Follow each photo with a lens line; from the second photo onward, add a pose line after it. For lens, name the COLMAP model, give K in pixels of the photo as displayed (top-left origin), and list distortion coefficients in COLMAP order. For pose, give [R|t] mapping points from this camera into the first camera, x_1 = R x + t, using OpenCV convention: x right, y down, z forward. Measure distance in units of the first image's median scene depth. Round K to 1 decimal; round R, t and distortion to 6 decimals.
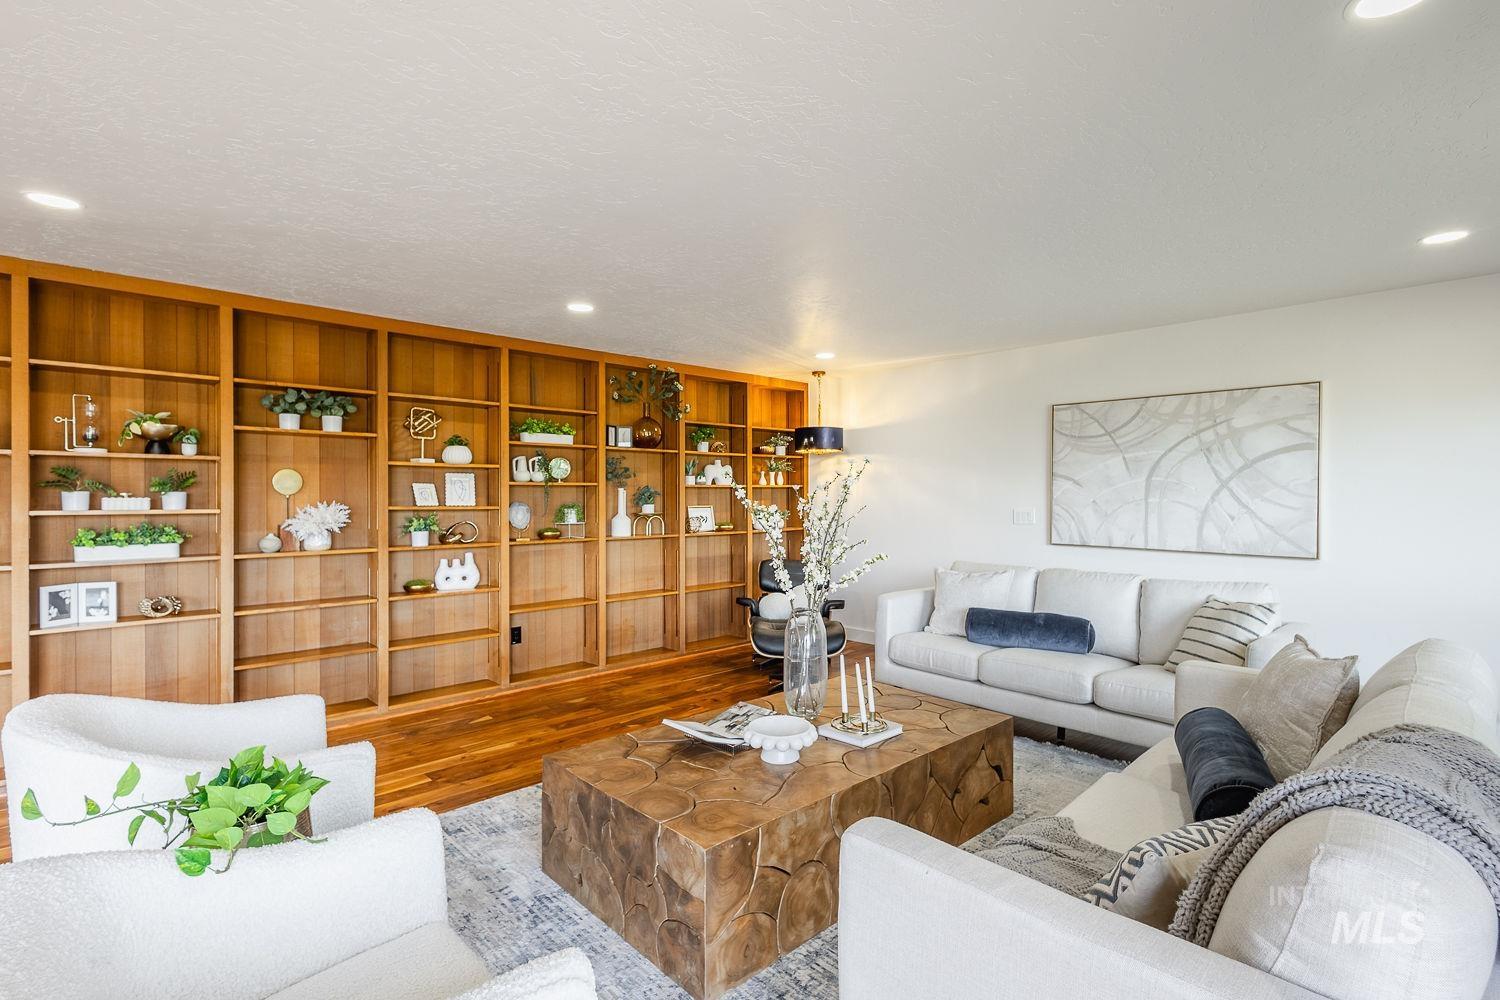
lens RADIAL K [[700.2, 0, 754.0], [0, 700.2, 502.3], [0, 0, 1]] dist [-0.002277, -0.000469]
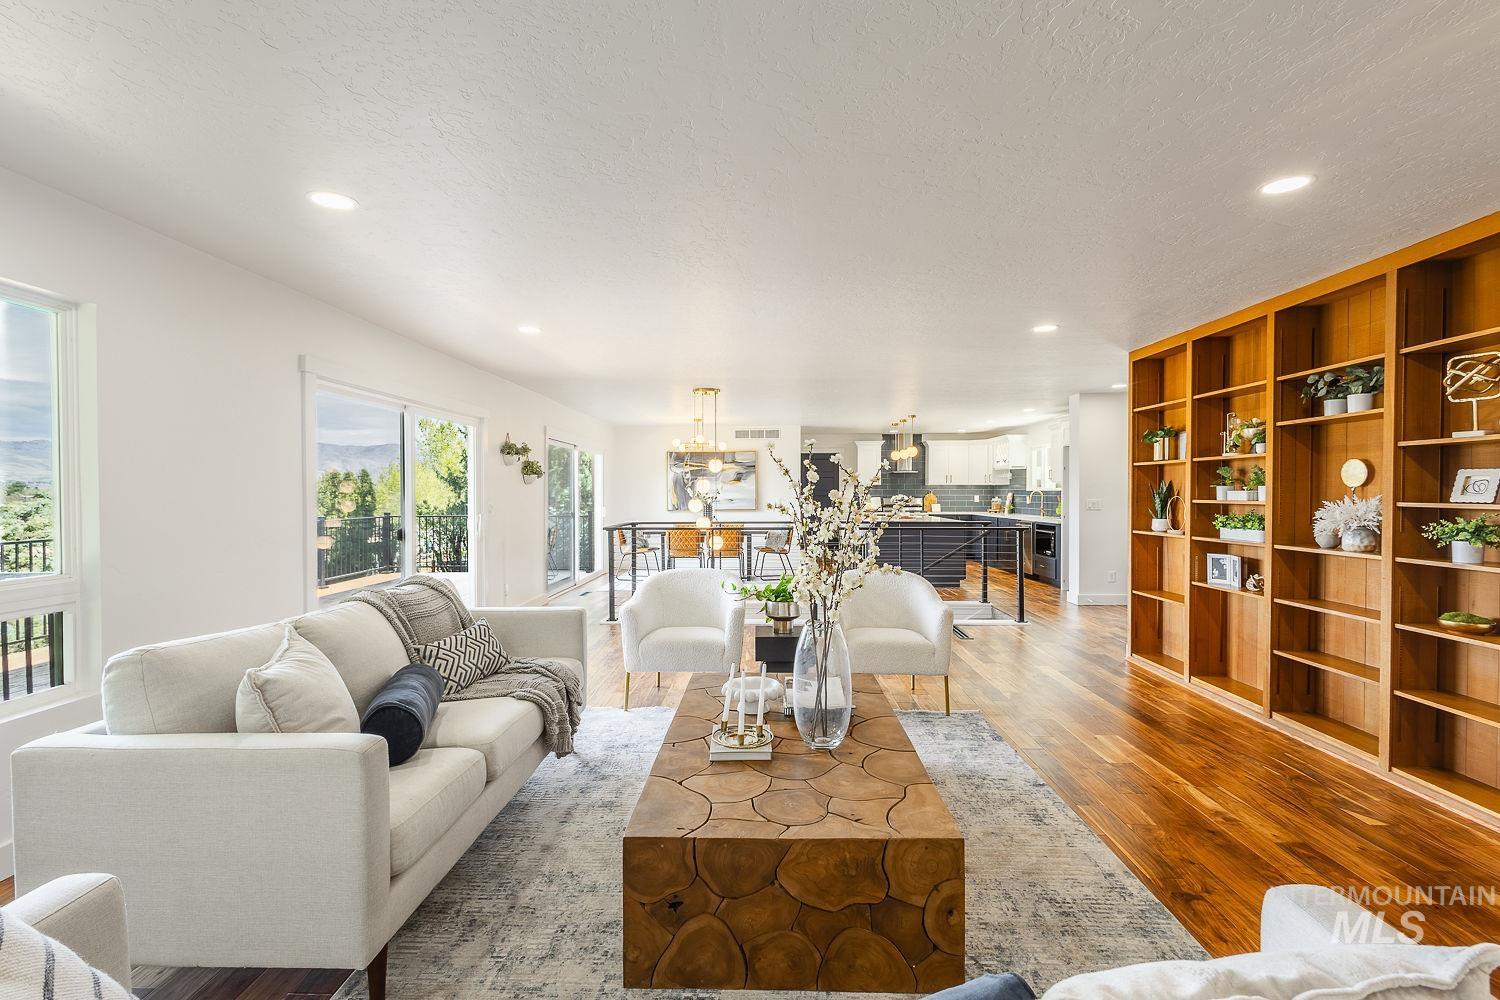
lens RADIAL K [[700.2, 0, 753.6], [0, 700.2, 501.2], [0, 0, 1]] dist [-0.002277, -0.000469]
pose [[-0.705458, 0.012184, -0.708647, 0.545602], [-0.000287, 0.999847, 0.017477, -0.008533], [0.708752, 0.012533, -0.705347, 1.141731]]
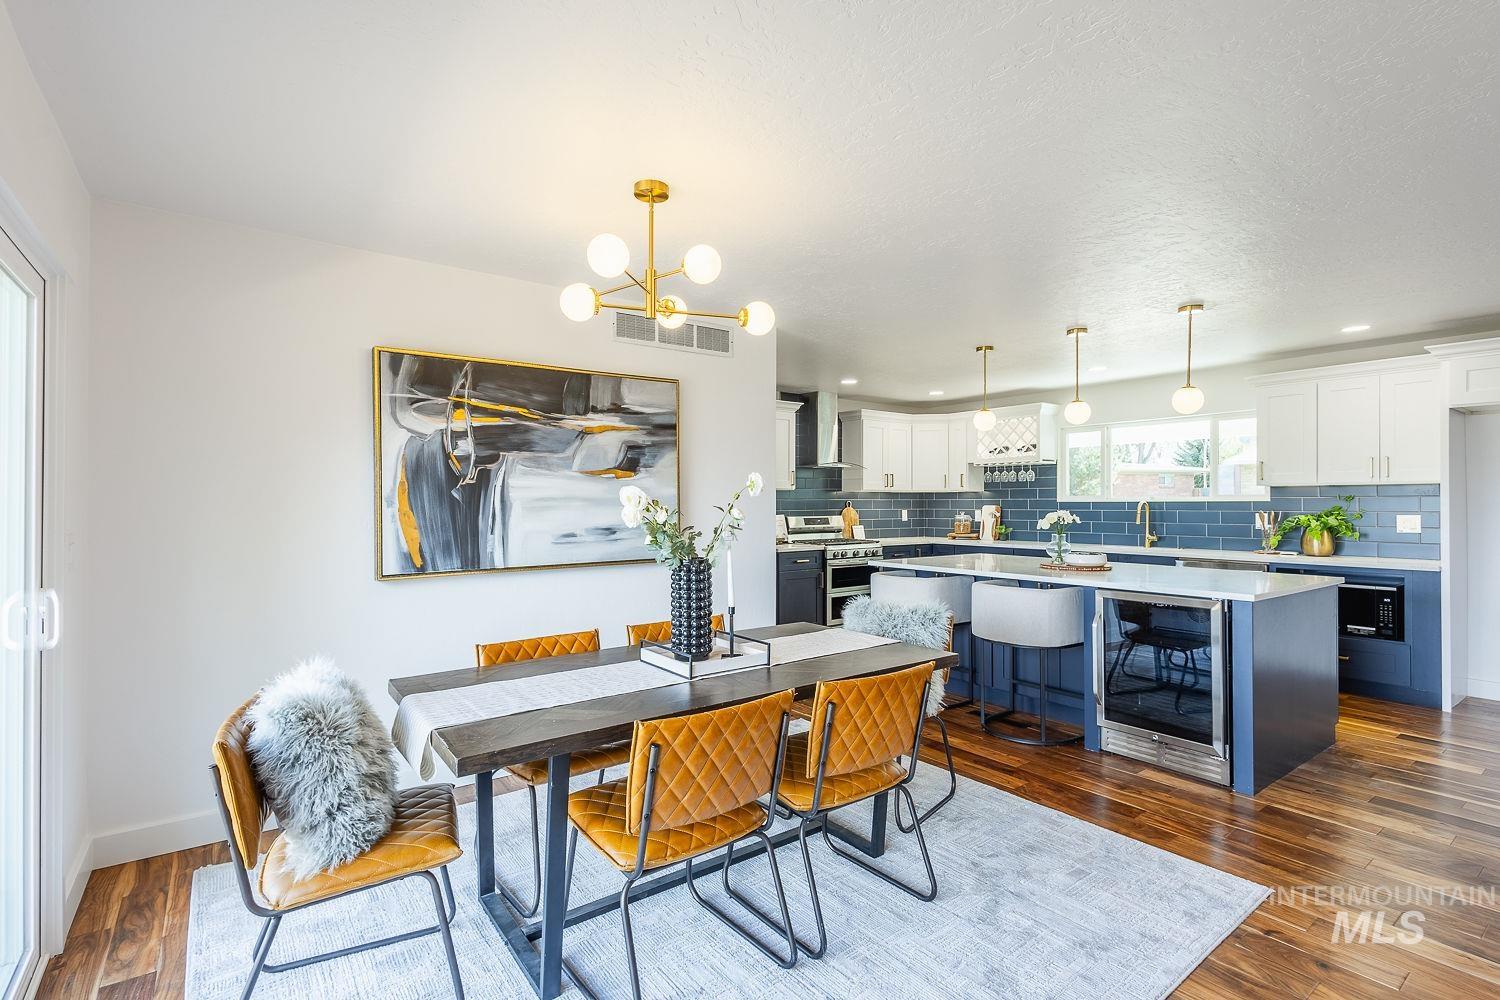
lens RADIAL K [[700.2, 0, 744.7], [0, 700.2, 503.0], [0, 0, 1]] dist [-0.002277, -0.000469]
pose [[-0.127232, 0.002421, -0.991870, 0.240306], [-0.001868, 0.999995, 0.002681, -0.006692], [0.991871, 0.002194, -0.127227, 0.643268]]
